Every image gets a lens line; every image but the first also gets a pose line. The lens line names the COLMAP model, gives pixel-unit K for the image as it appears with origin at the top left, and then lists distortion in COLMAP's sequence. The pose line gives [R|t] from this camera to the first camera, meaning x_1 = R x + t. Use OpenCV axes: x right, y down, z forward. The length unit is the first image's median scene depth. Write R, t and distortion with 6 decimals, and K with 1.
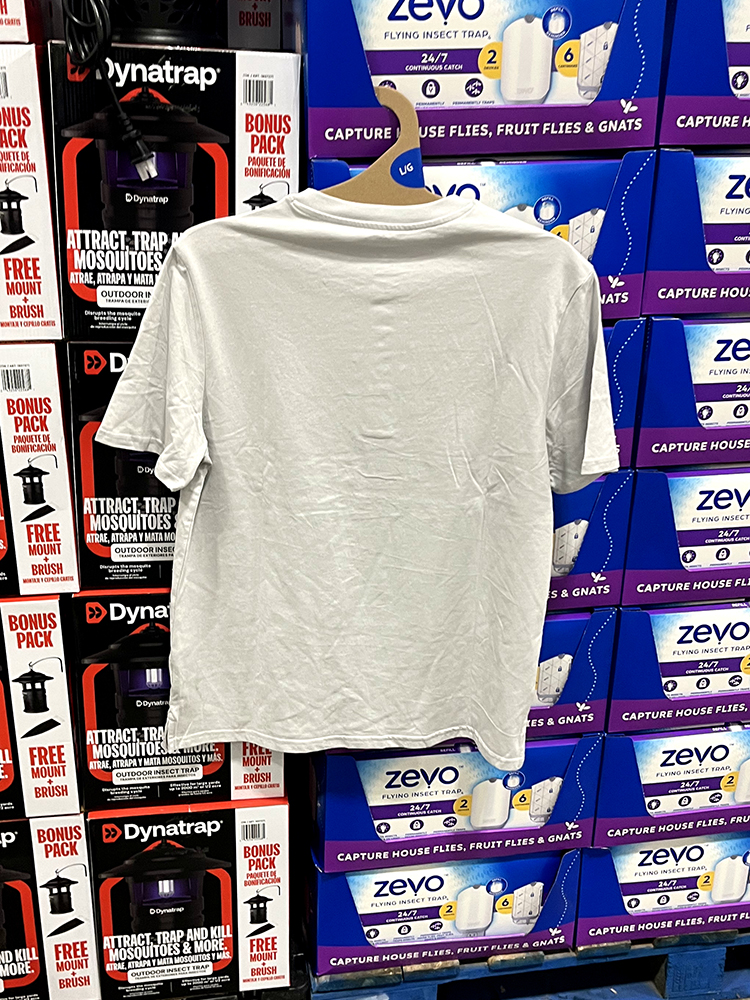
lens RADIAL K [[1033.4, 0, 375.0], [0, 1033.4, 528.9], [0, 0, 1]] dist [-0.006829, 0.001218]
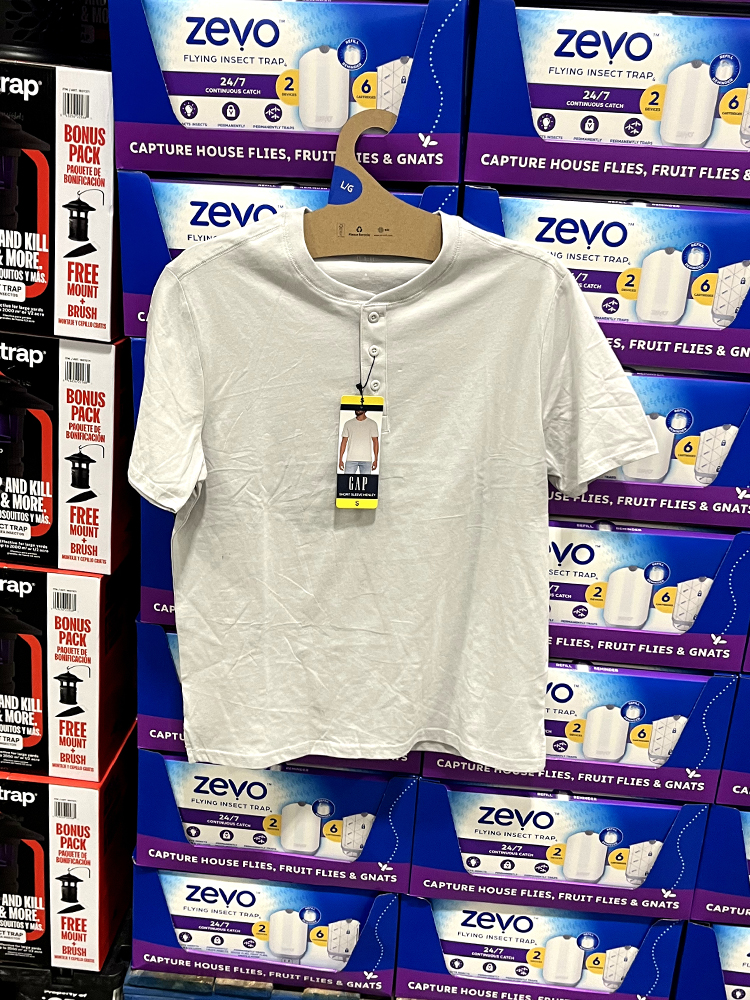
lens RADIAL K [[1028.9, 0, 375.0], [0, 1028.9, 500.0], [0, 0, 1]] dist [0.001592, -0.007272]
pose [[0.973319, 0.129507, -0.189415, 0.319473], [-0.138320, 0.989803, -0.034014, -0.019790], [0.183078, 0.059306, 0.981308, 0.029684]]
